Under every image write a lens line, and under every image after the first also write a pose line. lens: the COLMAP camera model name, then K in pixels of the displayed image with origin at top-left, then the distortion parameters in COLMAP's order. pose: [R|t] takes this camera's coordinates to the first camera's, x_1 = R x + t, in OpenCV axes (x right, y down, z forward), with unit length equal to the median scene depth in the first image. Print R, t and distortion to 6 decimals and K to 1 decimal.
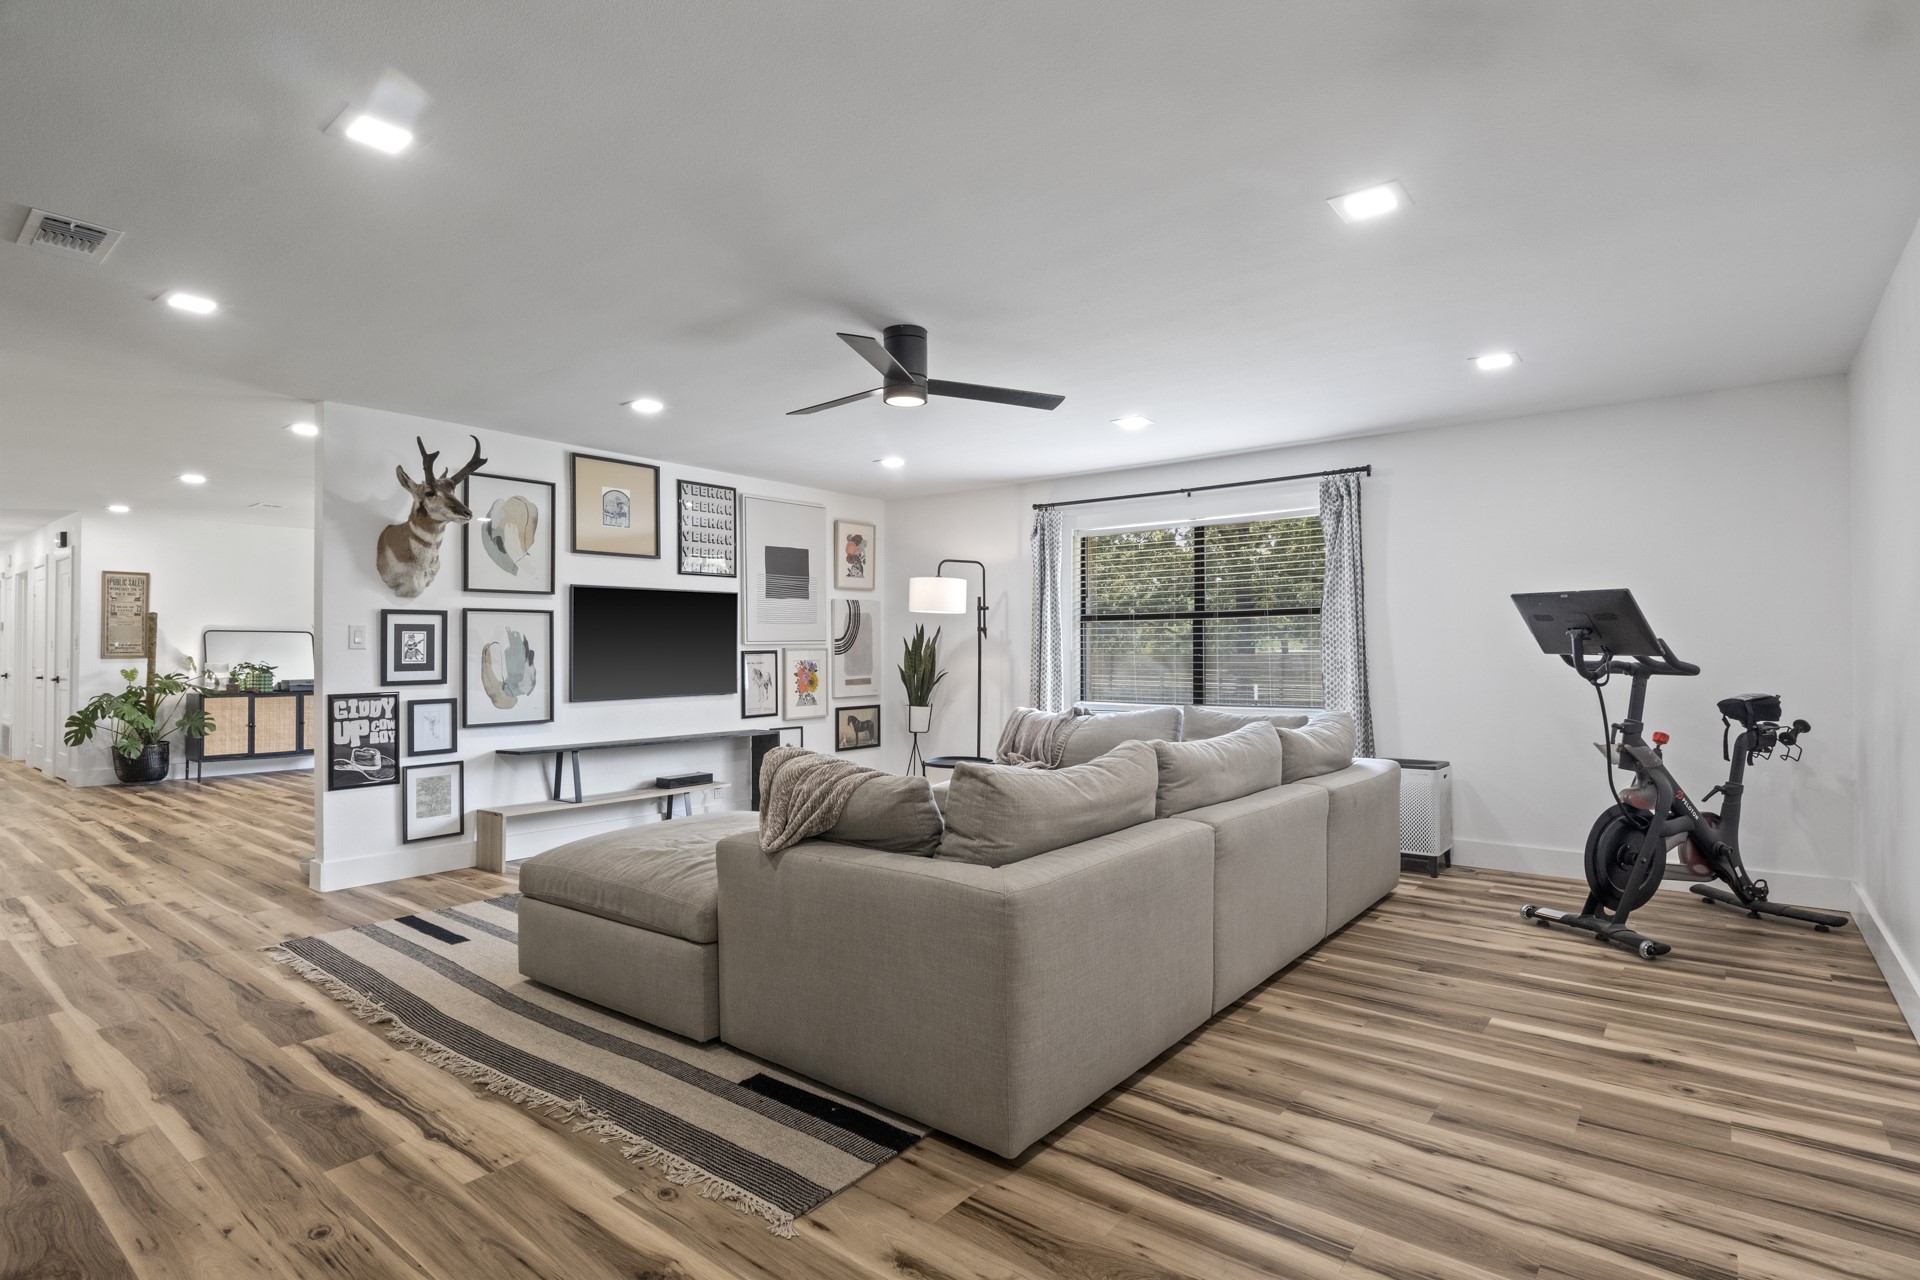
lens RADIAL K [[959.1, 0, 975.0], [0, 959.1, 636.9], [0, 0, 1]] dist [-0.001052, -0.006974]
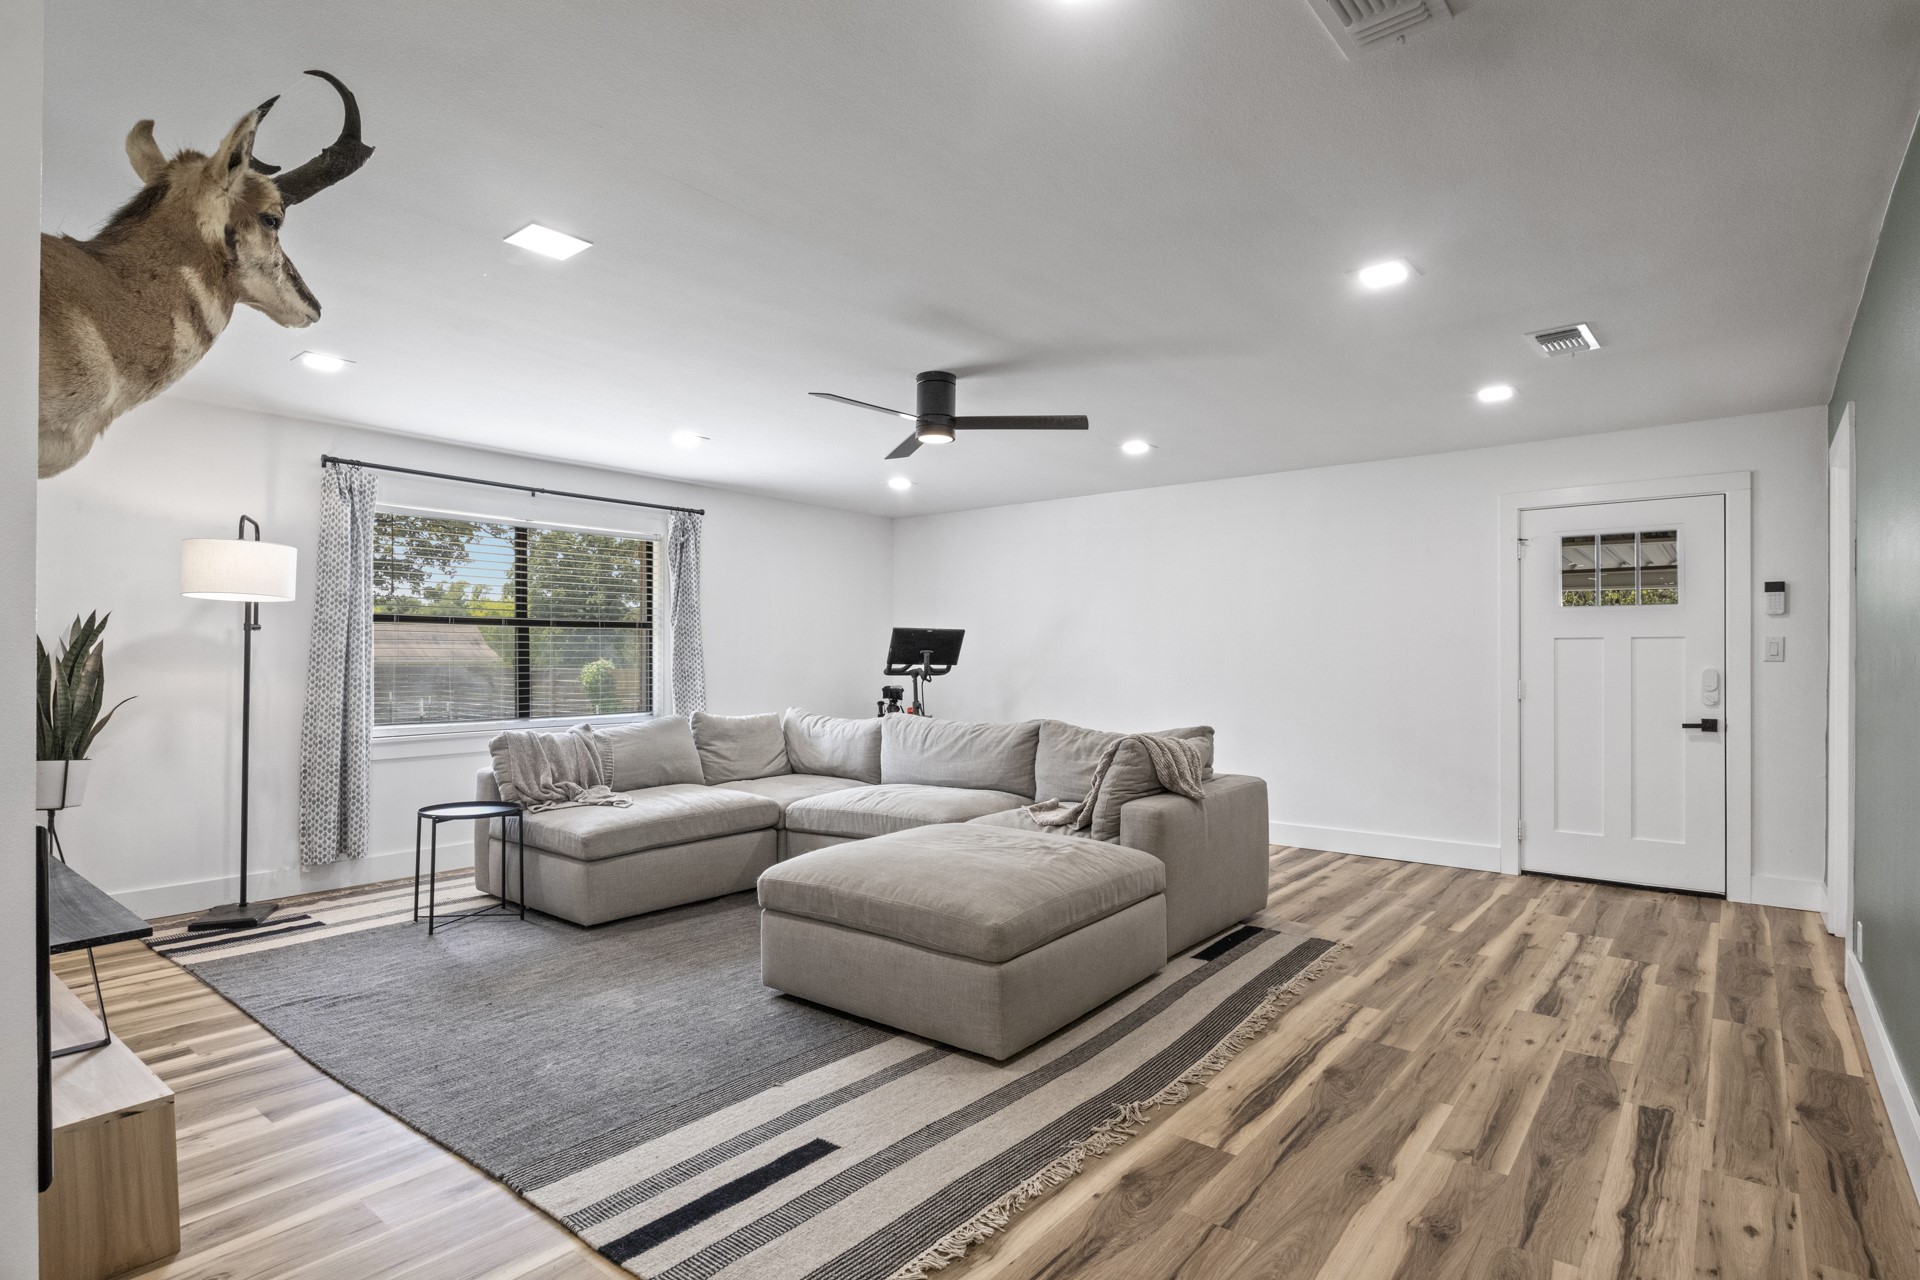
lens RADIAL K [[958.4, 0, 967.2], [0, 958.4, 651.6], [0, 0, 1]] dist [-0.000059, -0.006257]
pose [[0.011515, 0.009901, 0.999885, -1.625732], [-0.019478, 0.999763, -0.009676, 0.014933], [-0.999744, -0.019365, 0.011705, 1.288371]]
